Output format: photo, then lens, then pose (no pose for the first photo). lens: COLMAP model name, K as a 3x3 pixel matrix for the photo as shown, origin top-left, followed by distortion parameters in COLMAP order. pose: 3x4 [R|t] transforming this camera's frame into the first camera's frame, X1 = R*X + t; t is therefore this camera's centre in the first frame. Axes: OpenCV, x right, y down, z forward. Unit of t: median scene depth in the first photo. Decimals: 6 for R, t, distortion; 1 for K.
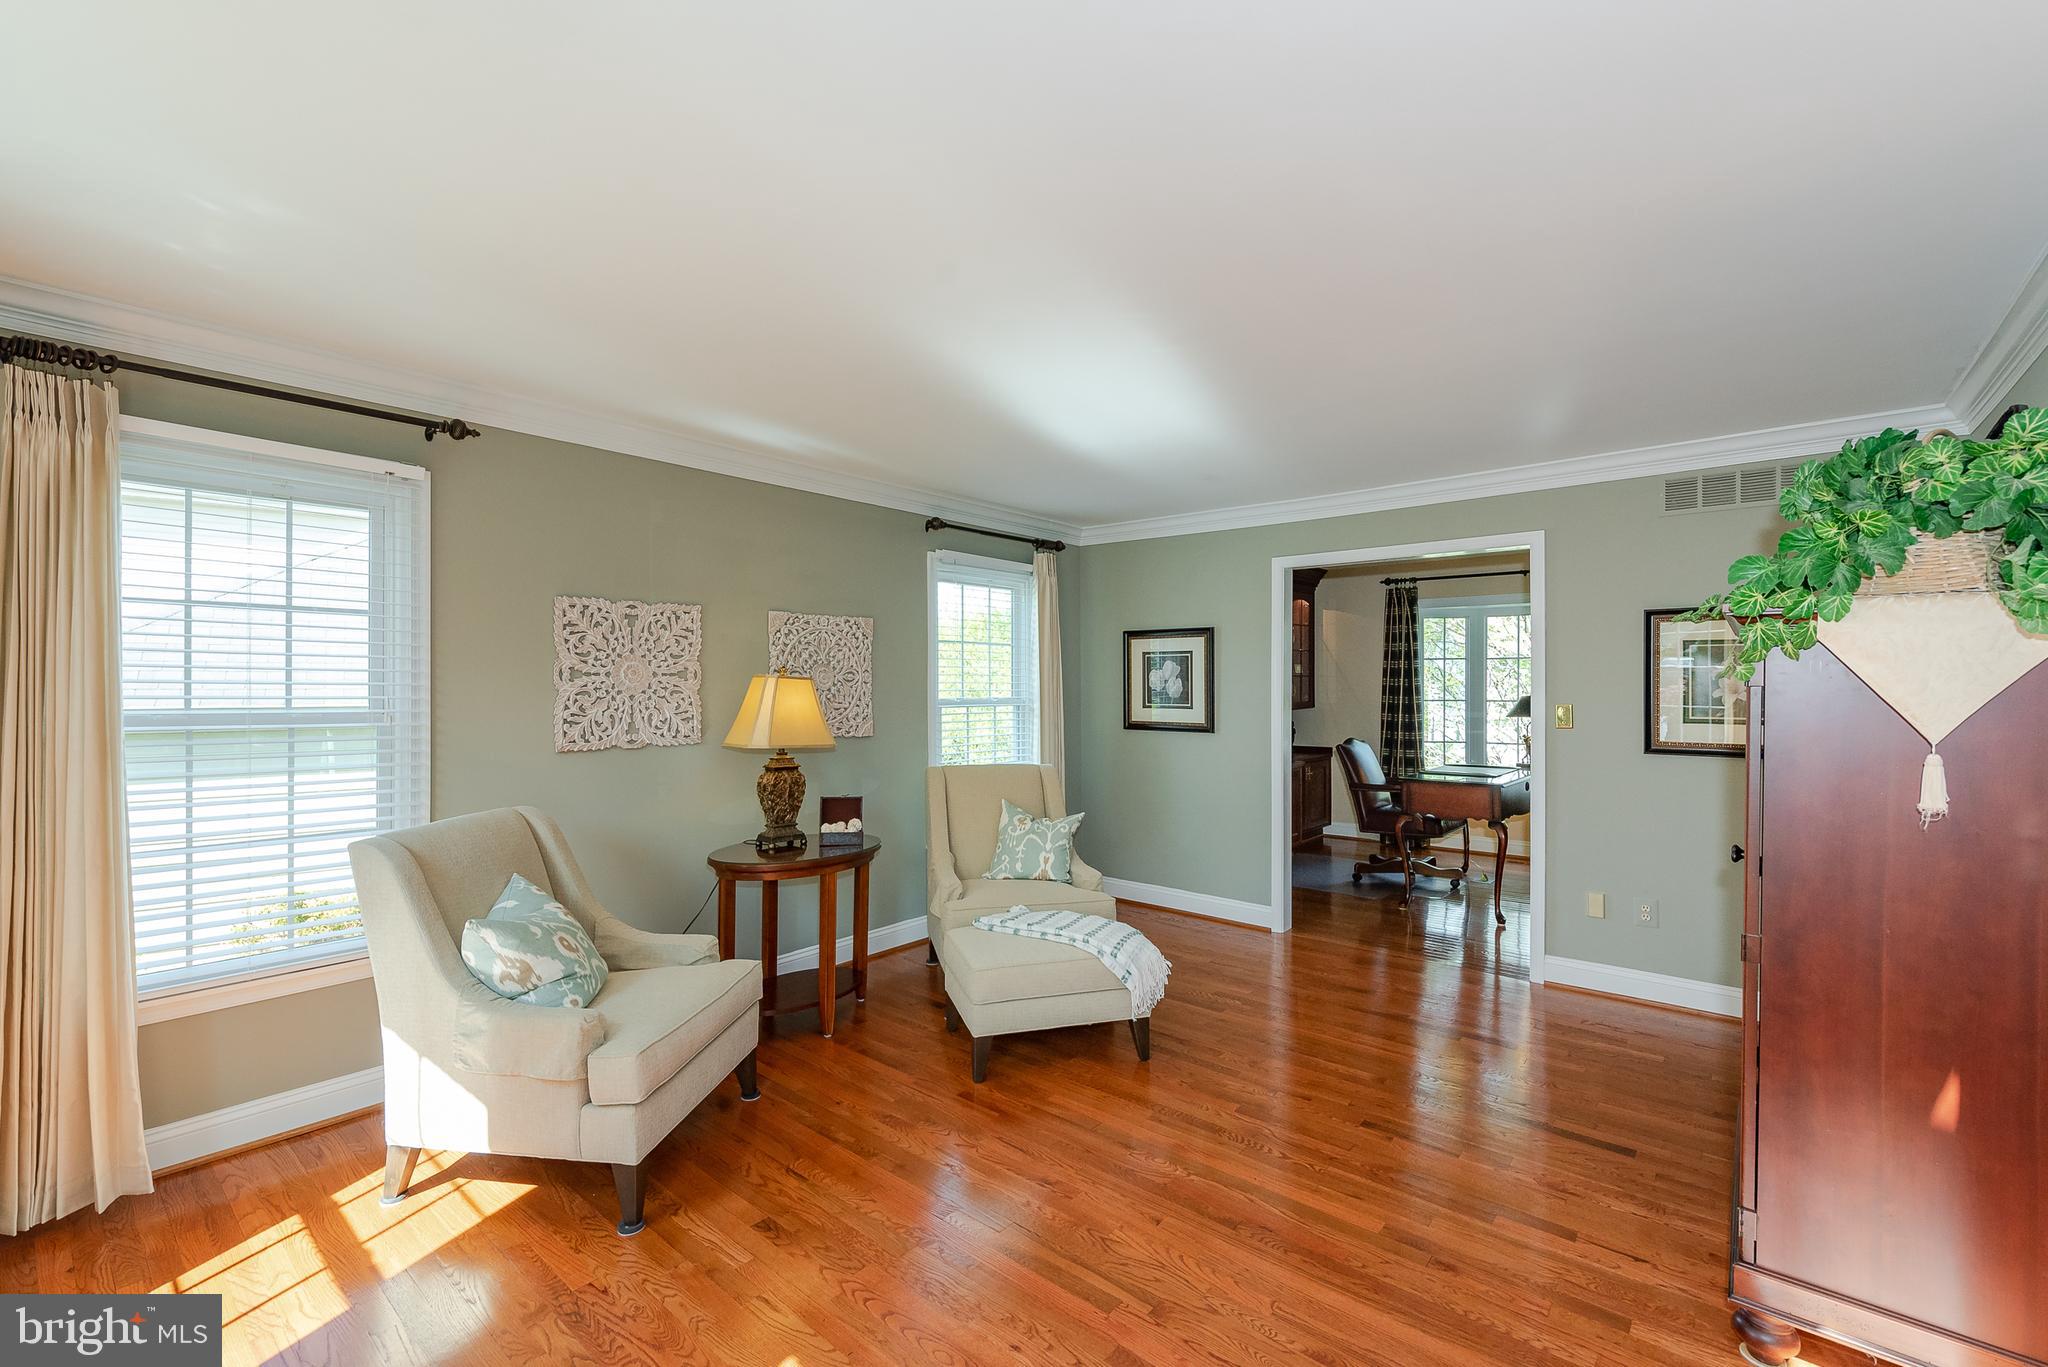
lens RADIAL K [[843.4, 0, 1035.7], [0, 843.4, 676.3], [0, 0, 1]] dist [0.006722, -0.002731]
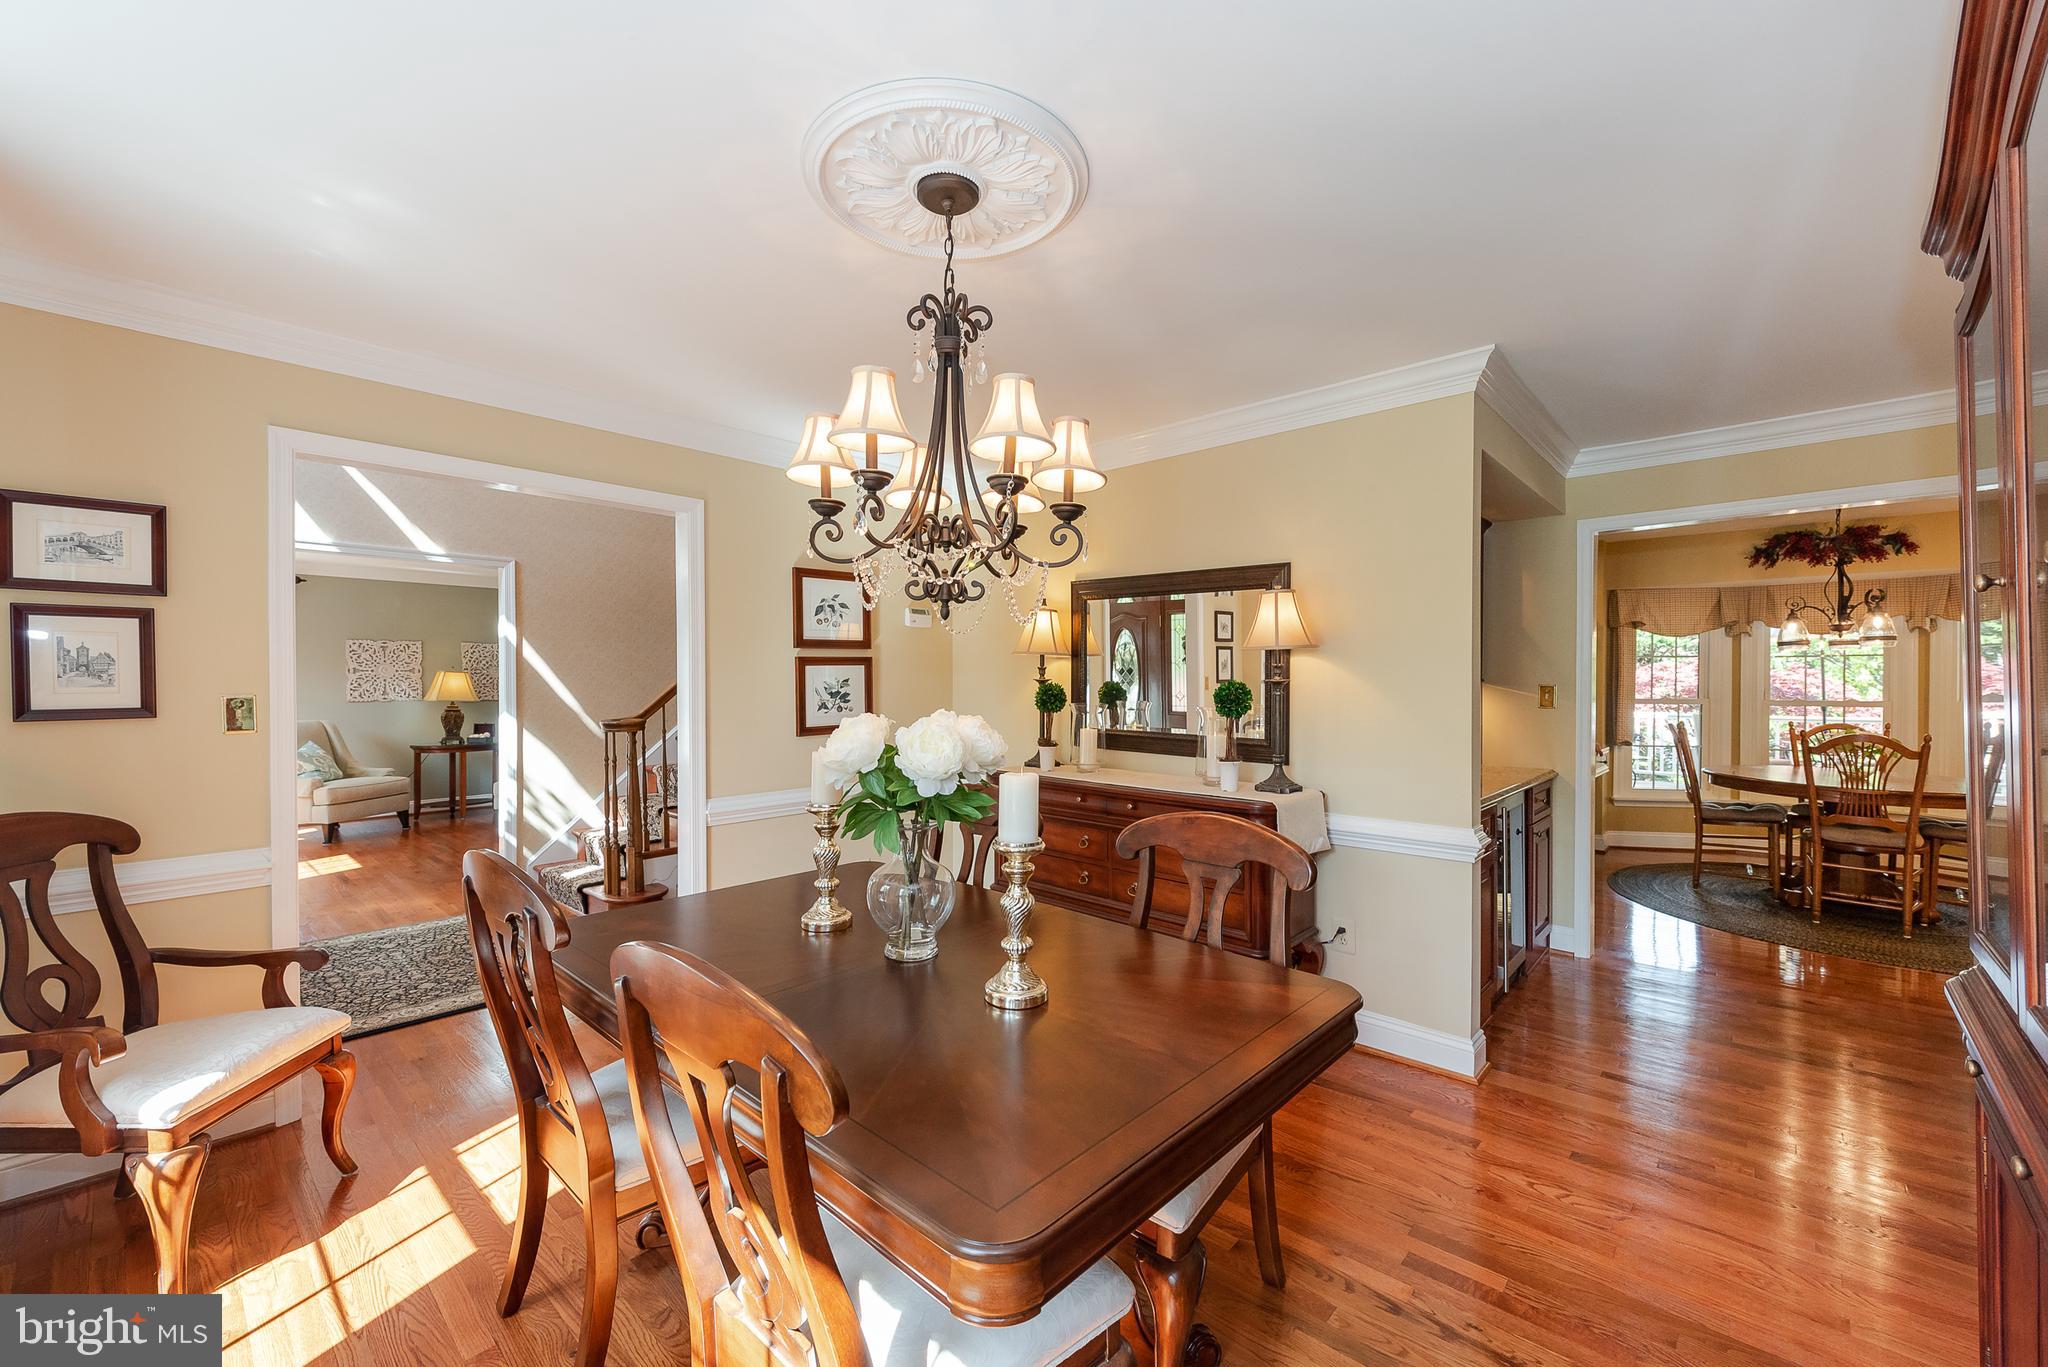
lens RADIAL K [[819.3, 0, 1033.3], [0, 819.3, 694.6], [0, 0, 1]] dist [0.009870, -0.005033]
pose [[0.997281, -0.005859, -0.073462, 1.478306], [0.007515, 0.999723, 0.022291, 0.025620], [0.073311, -0.022782, 0.997049, -1.160968]]
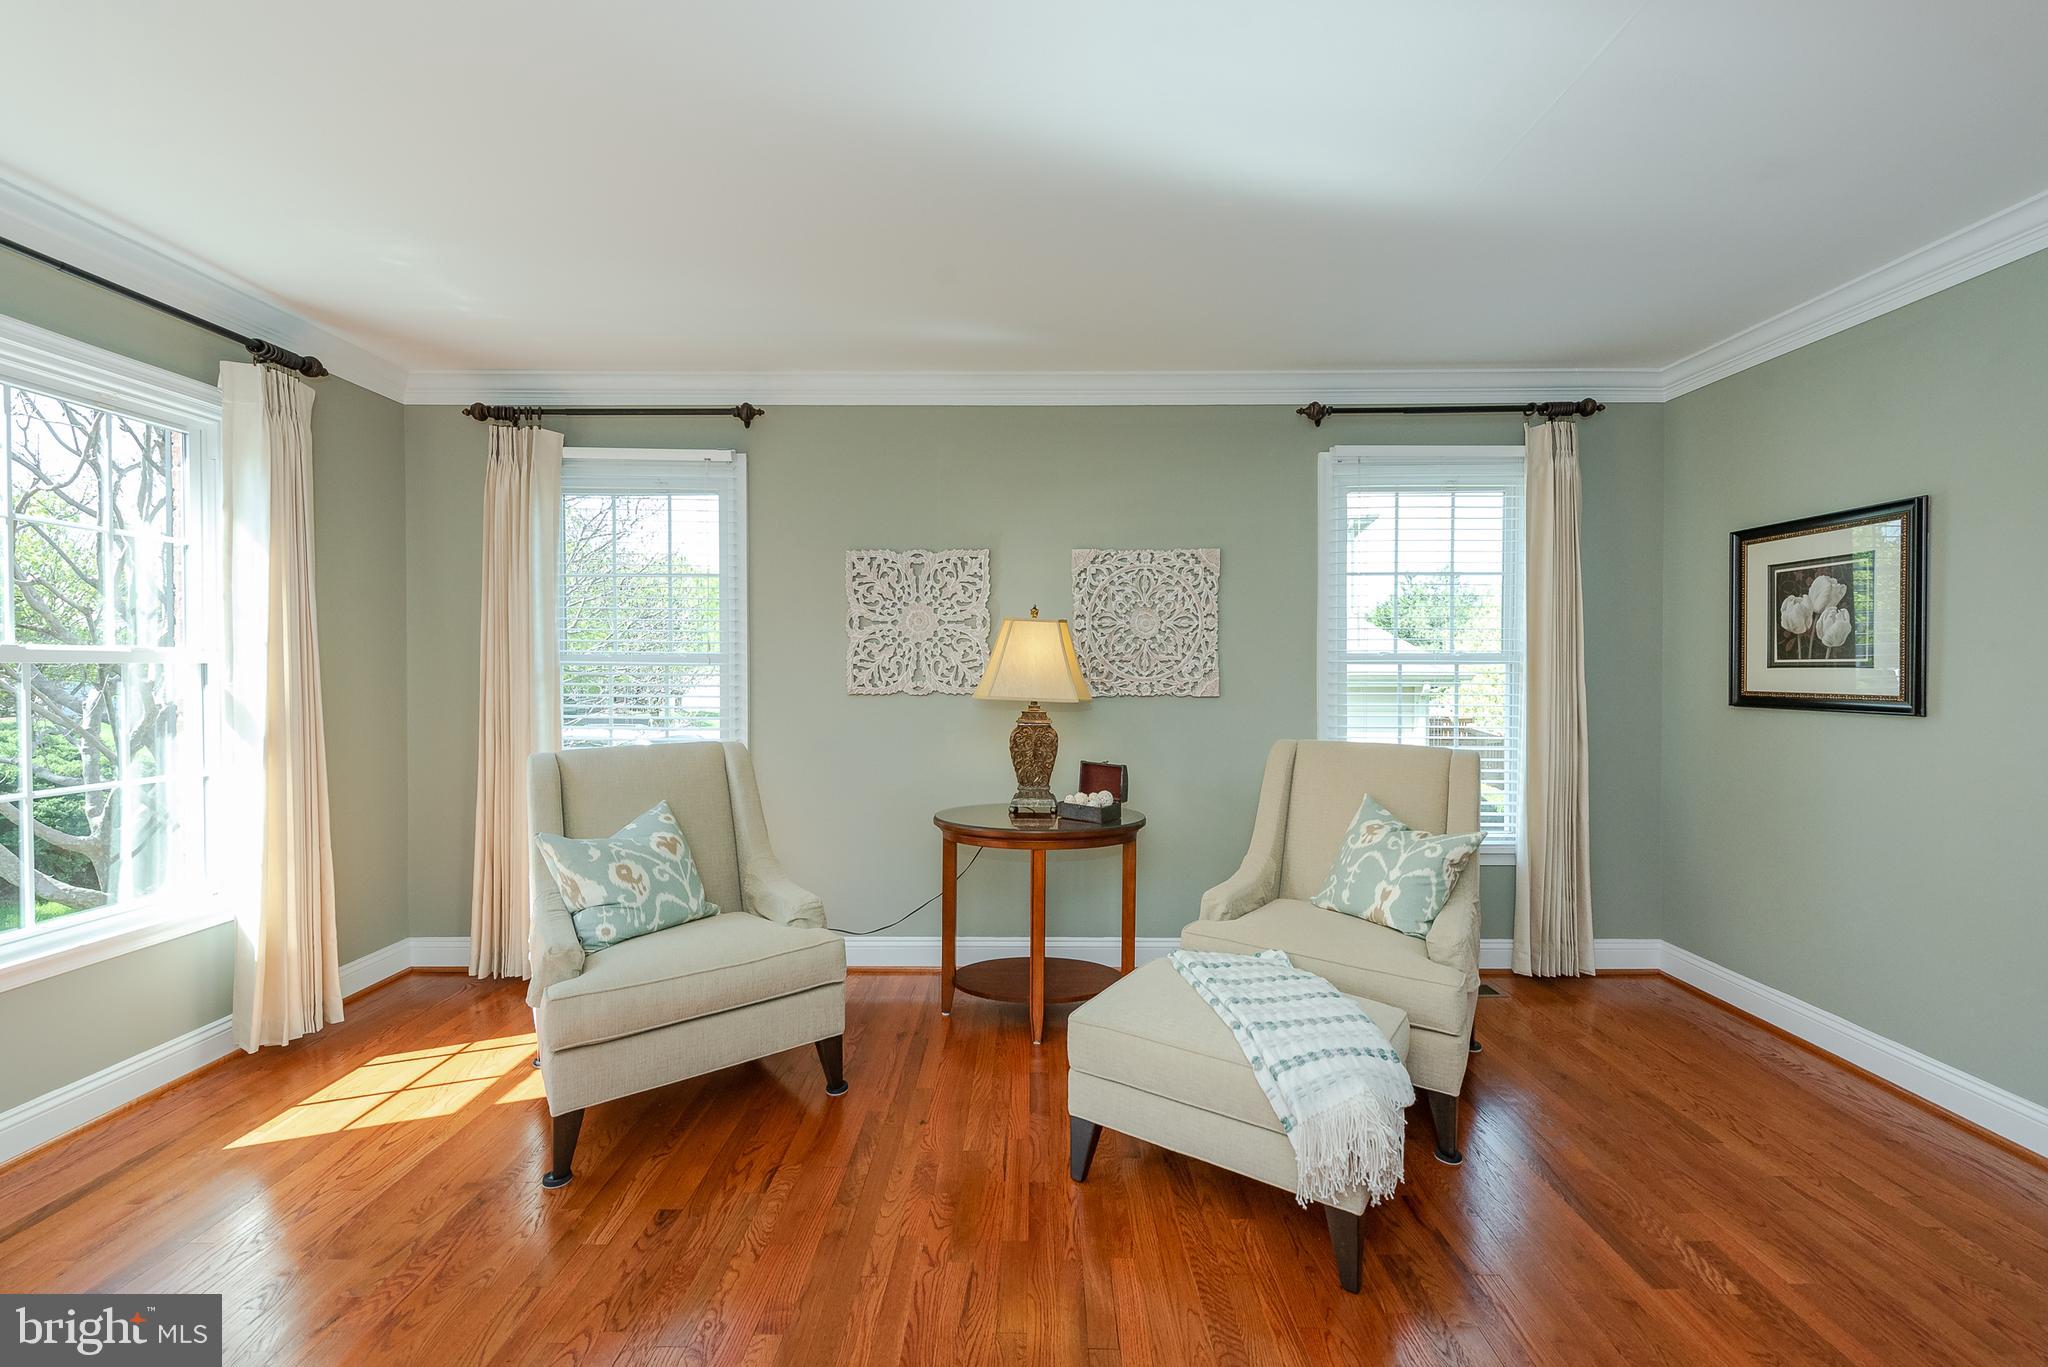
lens RADIAL K [[819.3, 0, 1041.7], [0, 819.3, 673.8], [0, 0, 1]] dist [0.009870, -0.005033]
pose [[0.646756, 0.004370, -0.762684, 0.353507], [0.009649, 0.999857, 0.013911, 0.045358], [0.762636, -0.016356, 0.646621, 0.454523]]
